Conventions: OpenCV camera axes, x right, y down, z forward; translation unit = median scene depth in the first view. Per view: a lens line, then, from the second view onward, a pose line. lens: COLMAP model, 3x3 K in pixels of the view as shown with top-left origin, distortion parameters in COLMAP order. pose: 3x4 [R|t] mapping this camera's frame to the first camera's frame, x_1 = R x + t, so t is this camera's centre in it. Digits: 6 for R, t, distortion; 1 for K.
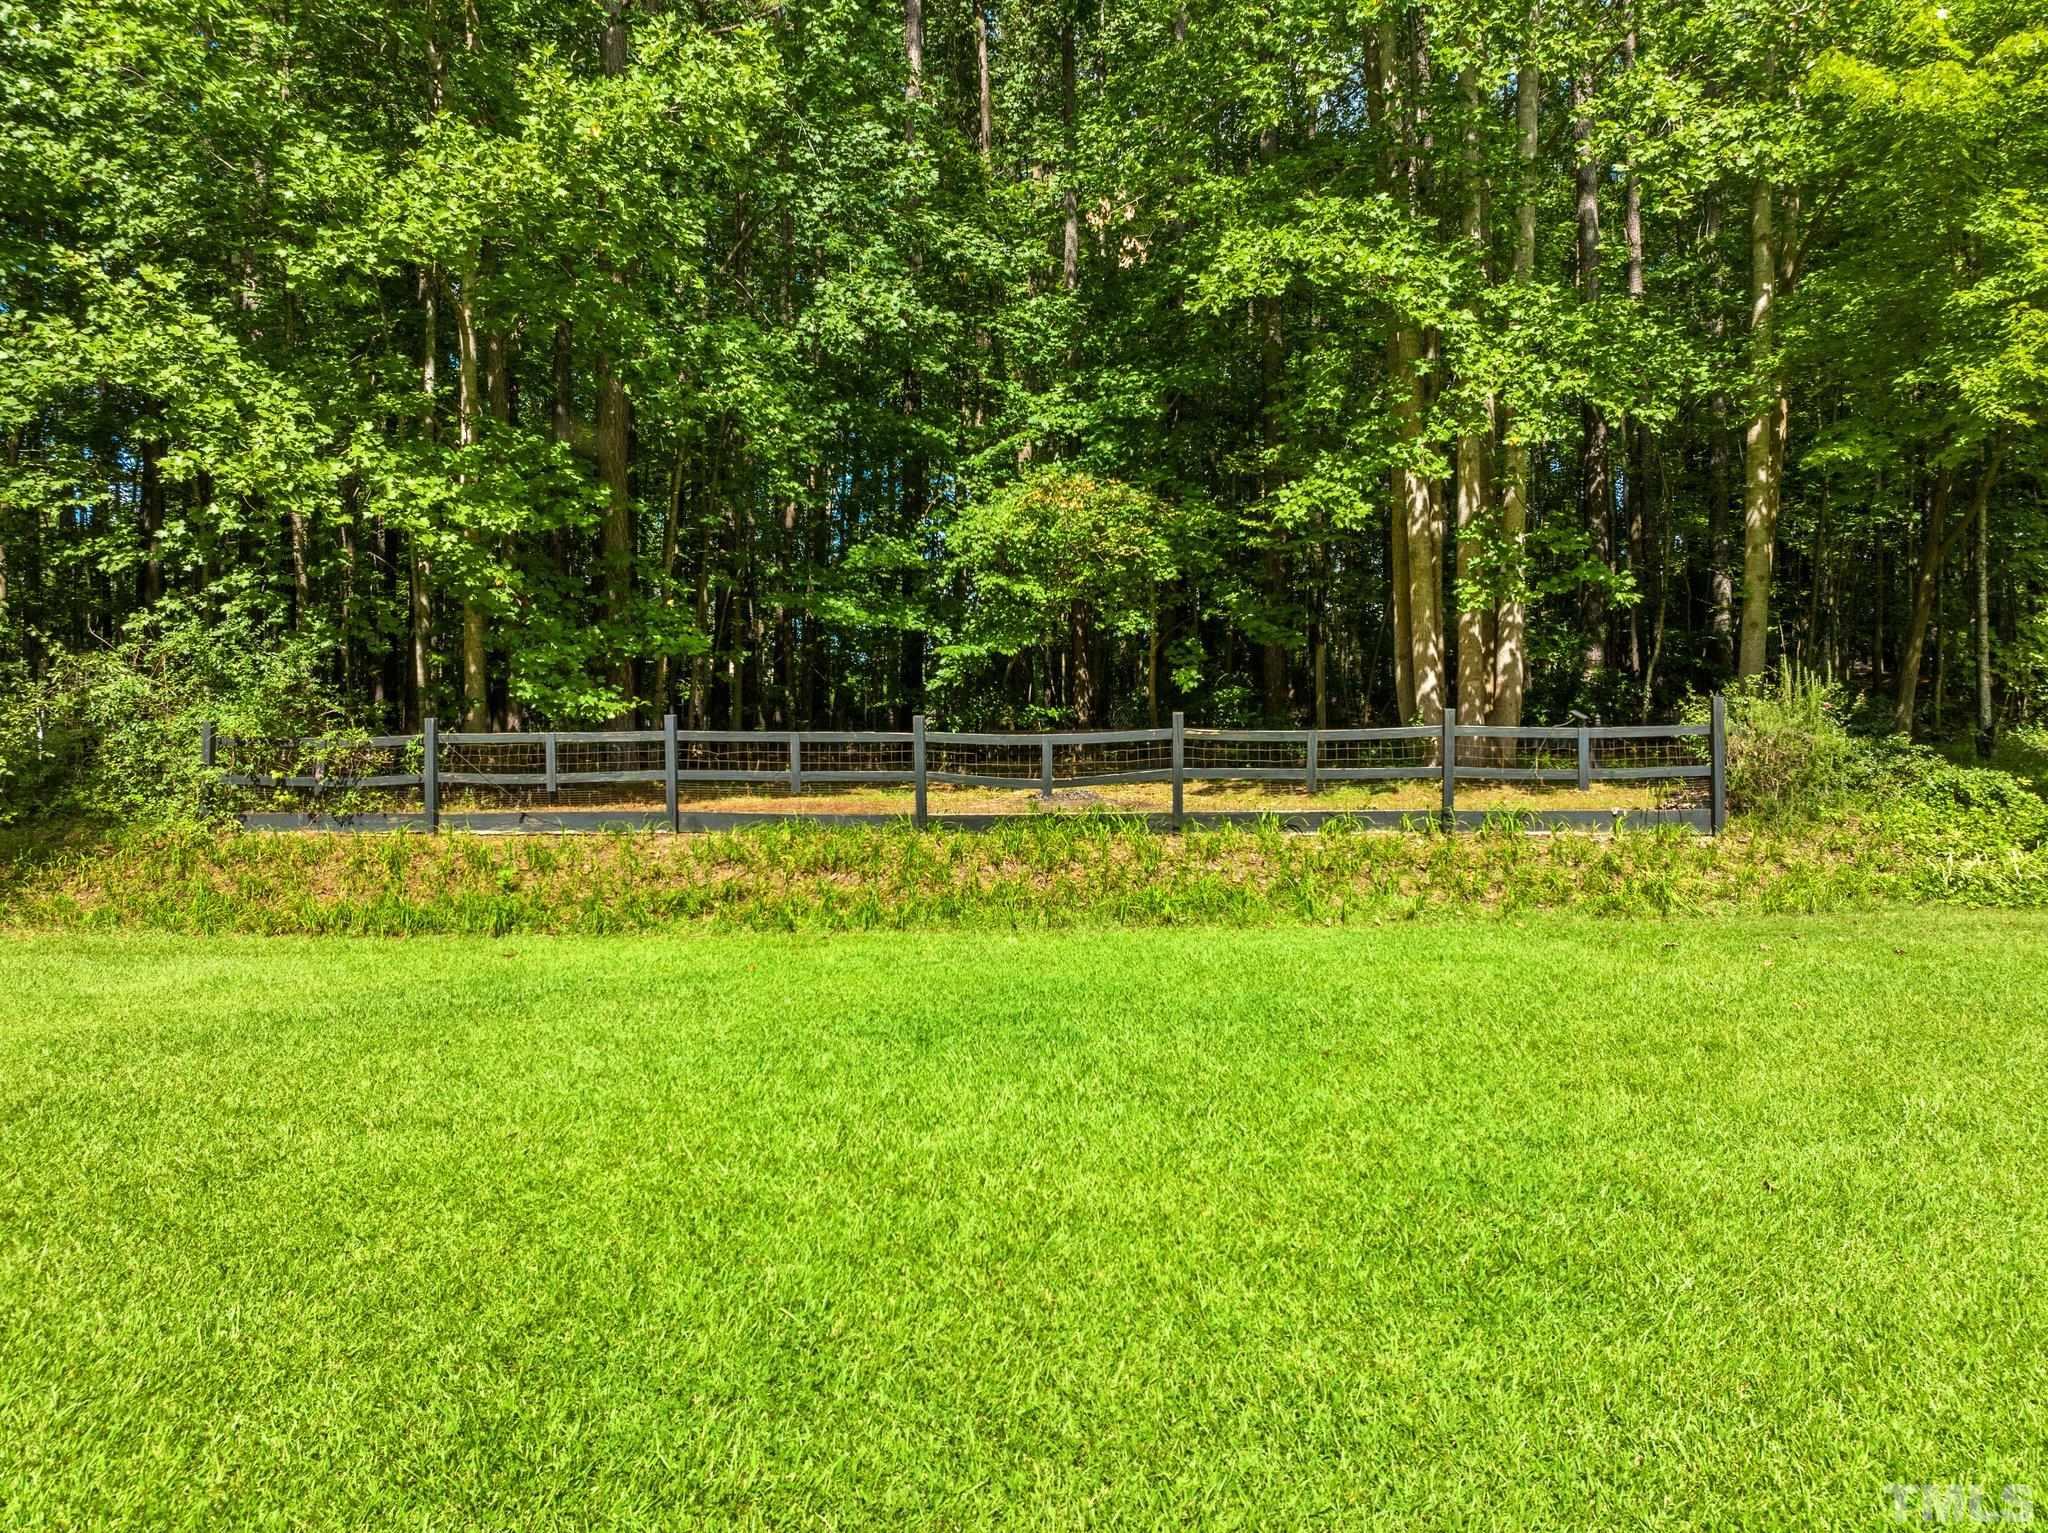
lens RADIAL K [[1429.6, 0, 1024.0], [0, 1429.6, 766.5], [0, 0, 1]] dist [-0.042270, -0.002416]
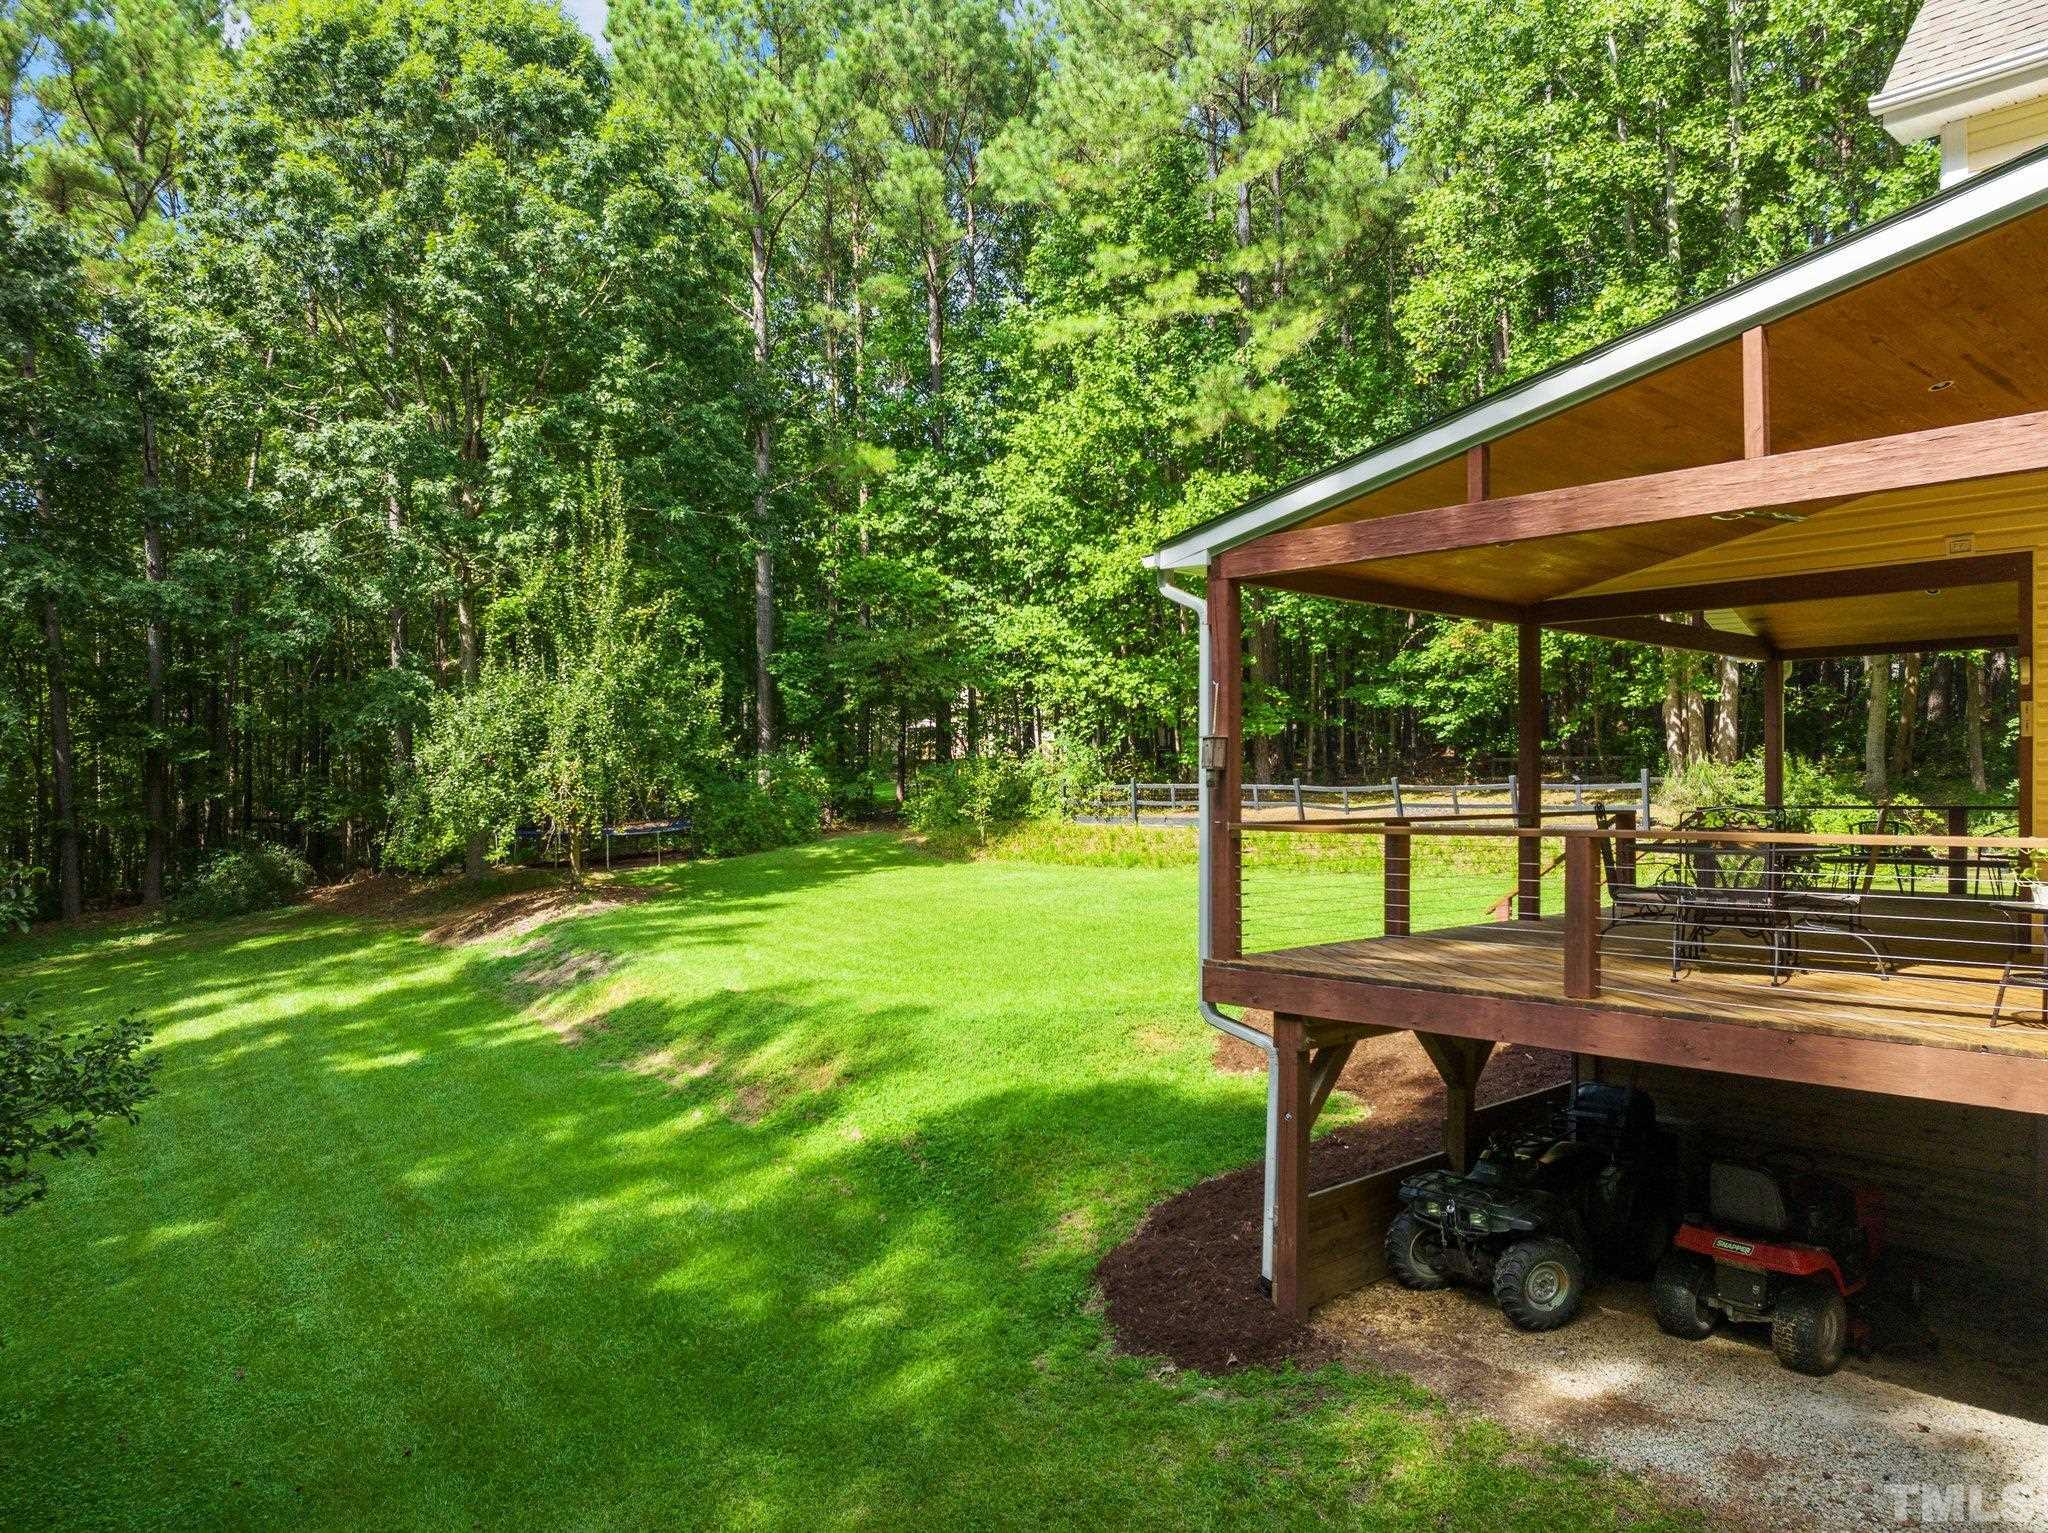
lens RADIAL K [[1447.3, 0, 1025.9], [0, 1447.3, 798.0], [0, 0, 1]] dist [-0.039756, 0.004841]
pose [[0.744110, 0.005199, -0.668037, 1.060866], [0.035780, 0.998224, 0.047622, -0.120360], [0.667098, -0.059339, 0.742603, -0.920900]]
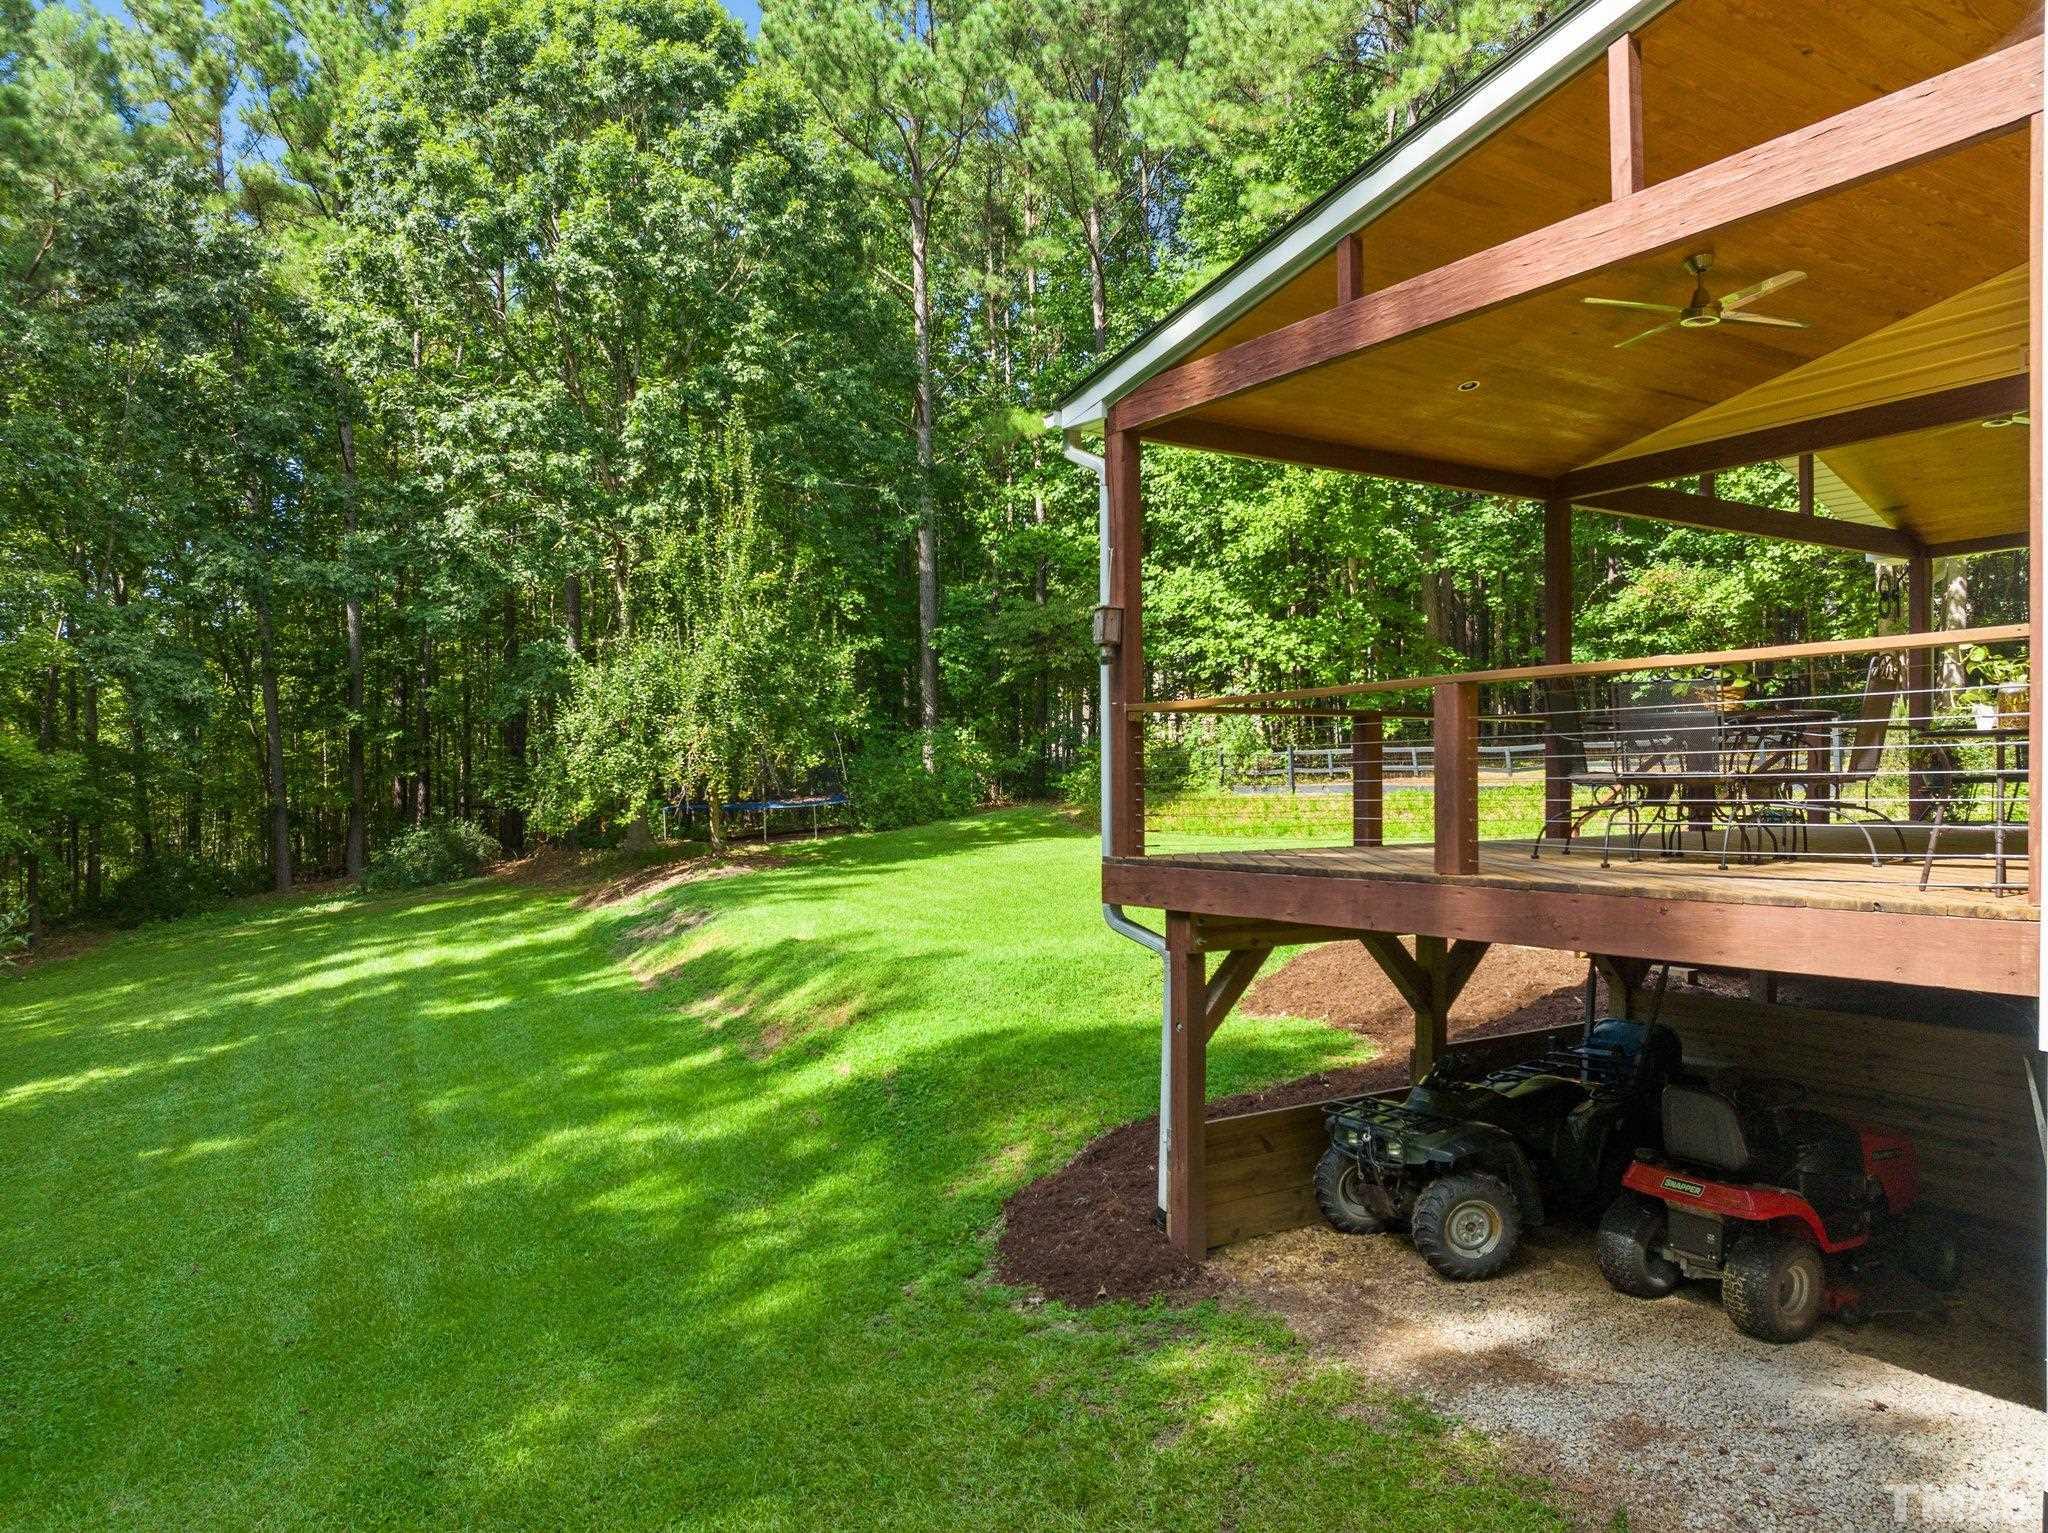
lens RADIAL K [[1457.6, 0, 1018.5], [0, 1457.6, 819.4], [0, 0, 1]] dist [-0.036296, -0.002565]
pose [[0.618916, 0.012564, -0.785357, 1.130342], [0.049738, 0.997238, 0.055150, -0.063027], [0.783881, -0.073195, 0.616582, -0.778819]]
